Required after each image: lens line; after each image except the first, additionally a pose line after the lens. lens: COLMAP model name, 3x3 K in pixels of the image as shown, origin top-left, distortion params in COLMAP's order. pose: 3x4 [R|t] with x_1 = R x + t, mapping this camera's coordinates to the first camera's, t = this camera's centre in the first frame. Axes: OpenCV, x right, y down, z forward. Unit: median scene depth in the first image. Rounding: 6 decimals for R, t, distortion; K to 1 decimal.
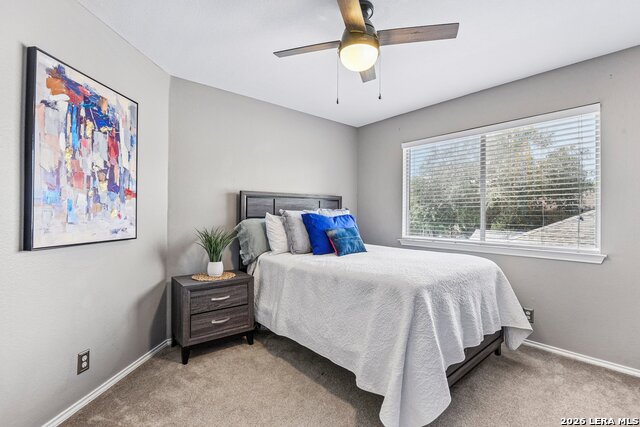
lens RADIAL K [[294.4, 0, 317.7], [0, 294.4, 214.2], [0, 0, 1]] dist [-0.004597, -0.010319]
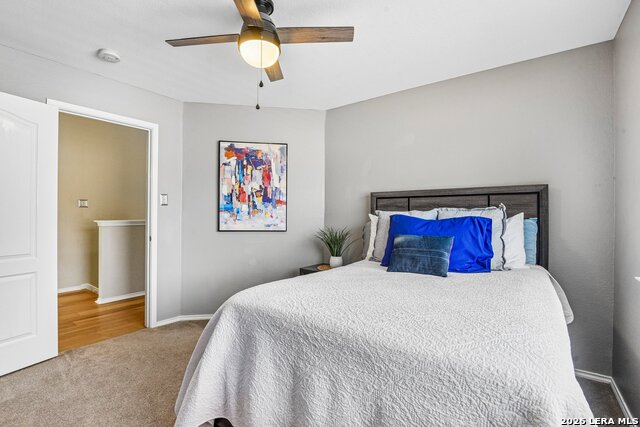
lens RADIAL K [[294.4, 0, 317.7], [0, 294.4, 214.2], [0, 0, 1]] dist [-0.004597, -0.010319]
pose [[0.233582, -0.005909, -0.972319, 1.116111], [-0.004278, 0.999966, -0.007104, 0.004159], [0.972328, 0.005819, 0.233549, 0.949481]]
